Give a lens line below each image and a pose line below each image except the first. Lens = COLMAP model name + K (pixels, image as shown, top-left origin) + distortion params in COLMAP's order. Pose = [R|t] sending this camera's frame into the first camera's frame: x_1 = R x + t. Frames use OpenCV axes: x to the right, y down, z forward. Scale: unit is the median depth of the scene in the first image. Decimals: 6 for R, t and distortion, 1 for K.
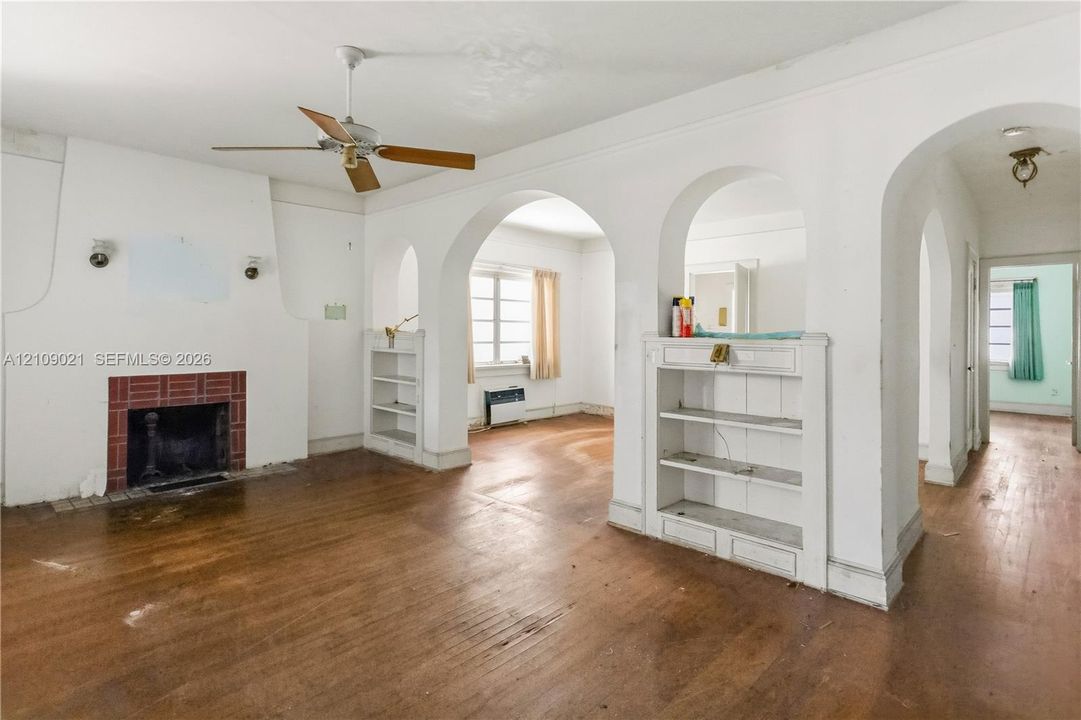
lens RADIAL K [[546.8, 0, 521.9], [0, 546.8, 325.4], [0, 0, 1]] dist [0.002402, 0.000289]
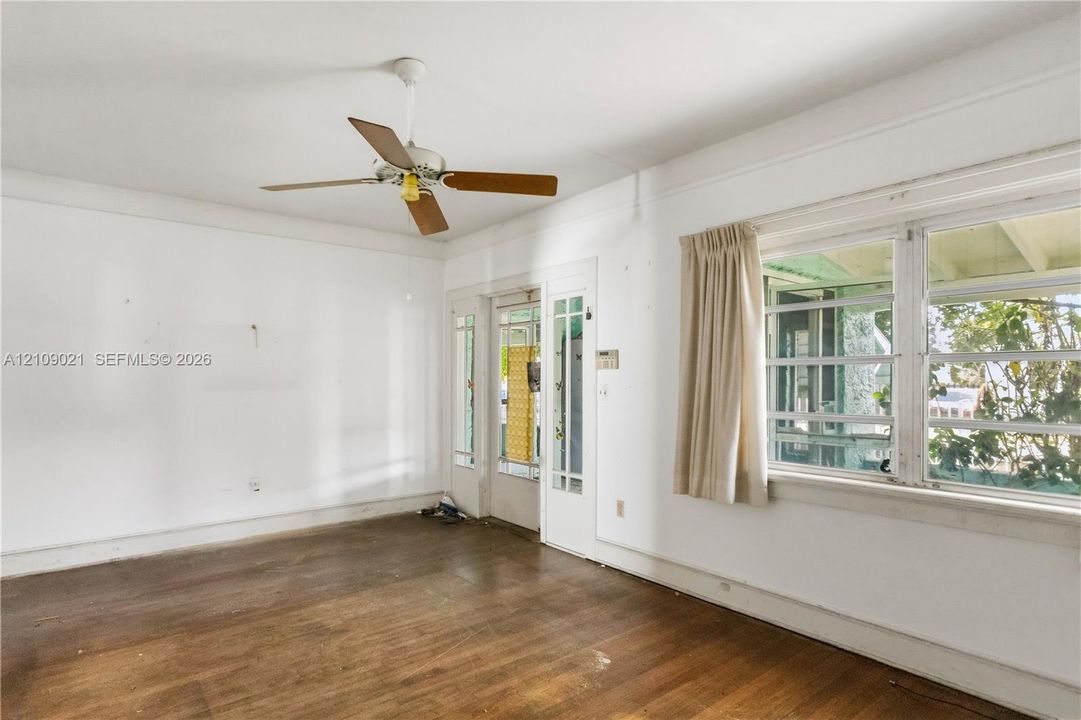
lens RADIAL K [[555.7, 0, 524.9], [0, 555.7, 387.3], [0, 0, 1]] dist [-0.001643, -0.000416]
pose [[-0.990568, -0.003371, 0.136979, -0.228731], [-0.003093, 0.999993, 0.002242, 0.001173], [-0.136986, 0.001797, -0.990571, 0.680481]]
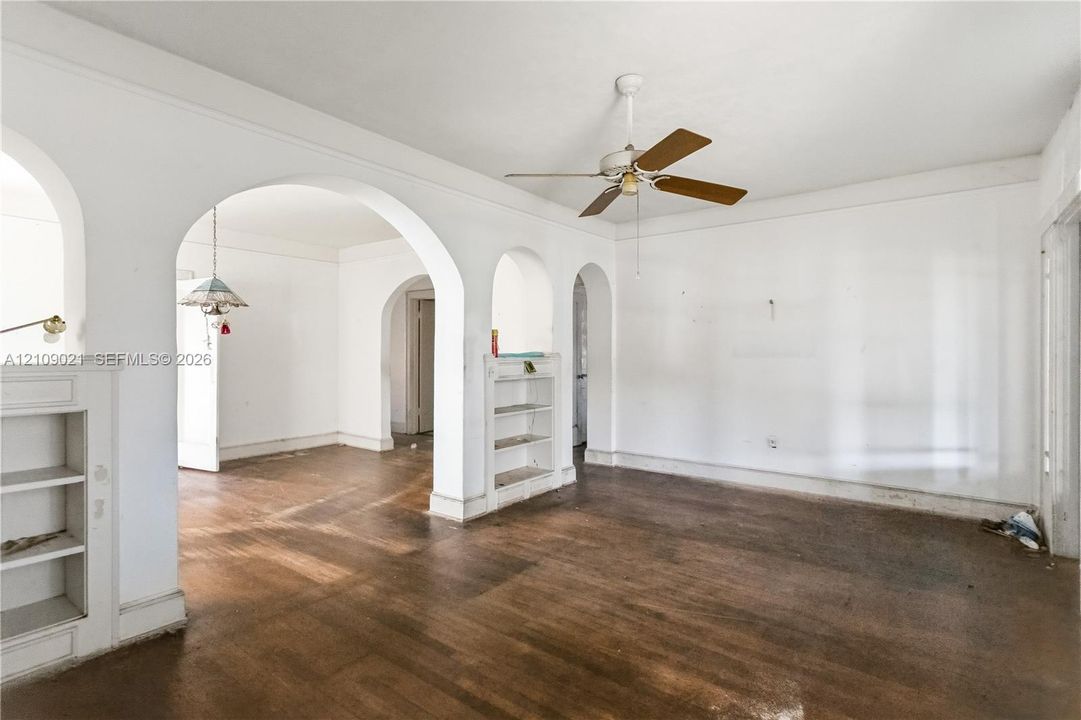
lens RADIAL K [[522.6, 0, 540.5], [0, 522.6, 360.0], [0, 0, 1]] dist [0.003281, 0.000344]
pose [[-0.125814, -0.023230, 0.991782, -0.460483], [-0.011237, 0.999695, 0.021990, -0.001962], [-0.991990, -0.008378, -0.126037, 0.477828]]
